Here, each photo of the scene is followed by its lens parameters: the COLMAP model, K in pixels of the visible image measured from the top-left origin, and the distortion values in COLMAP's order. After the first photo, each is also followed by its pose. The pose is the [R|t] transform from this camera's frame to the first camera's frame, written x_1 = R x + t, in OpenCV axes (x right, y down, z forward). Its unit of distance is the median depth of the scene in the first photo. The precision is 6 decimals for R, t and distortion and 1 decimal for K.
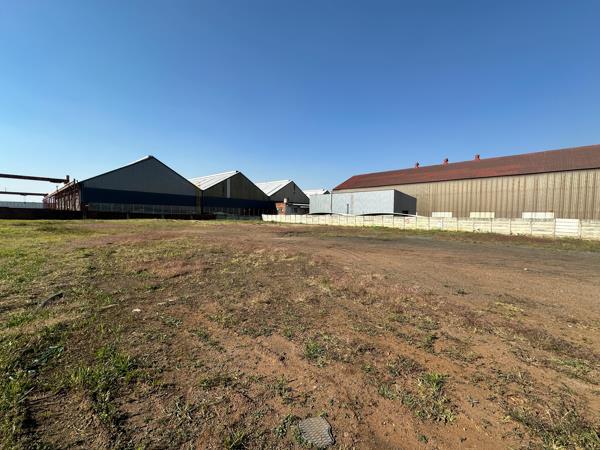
lens RADIAL K [[238.5, 0, 299.8], [0, 238.5, 223.6], [0, 0, 1]] dist [-0.002243, 0.000143]
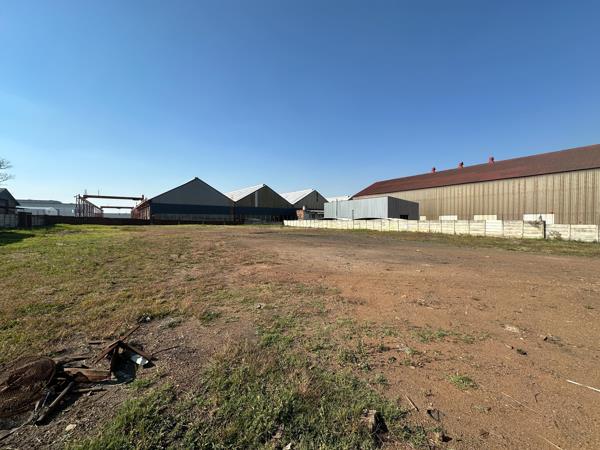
lens RADIAL K [[238.5, 0, 300.6], [0, 238.5, 226.2], [0, 0, 1]] dist [-0.002243, 0.000143]
pose [[0.977572, -0.008837, -0.210417, 0.440887], [0.006072, 0.999887, -0.013783, 0.020813], [0.210515, 0.012196, 0.977515, -0.349142]]
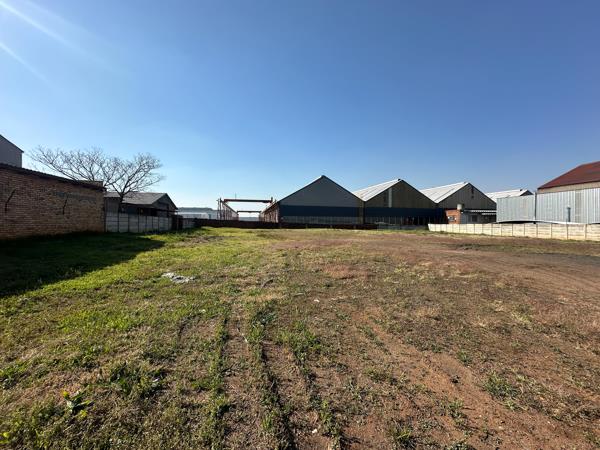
lens RADIAL K [[238.5, 0, 300.4], [0, 238.5, 226.0], [0, 0, 1]] dist [-0.002243, 0.000143]
pose [[0.796766, -0.004483, -0.604271, 0.000819], [-0.014351, 0.999550, -0.026338, 0.000862], [0.604117, 0.029657, 0.796344, -0.008947]]
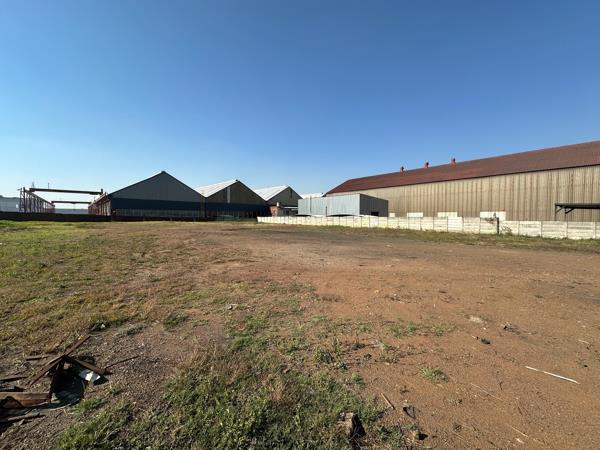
lens RADIAL K [[238.5, 0, 300.4], [0, 238.5, 226.3], [0, 0, 1]] dist [-0.002243, 0.000143]
pose [[0.994566, -0.008243, -0.103779, 0.439895], [0.008491, 0.999962, 0.001948, 0.020865], [0.103759, -0.002818, 0.994598, -0.344003]]
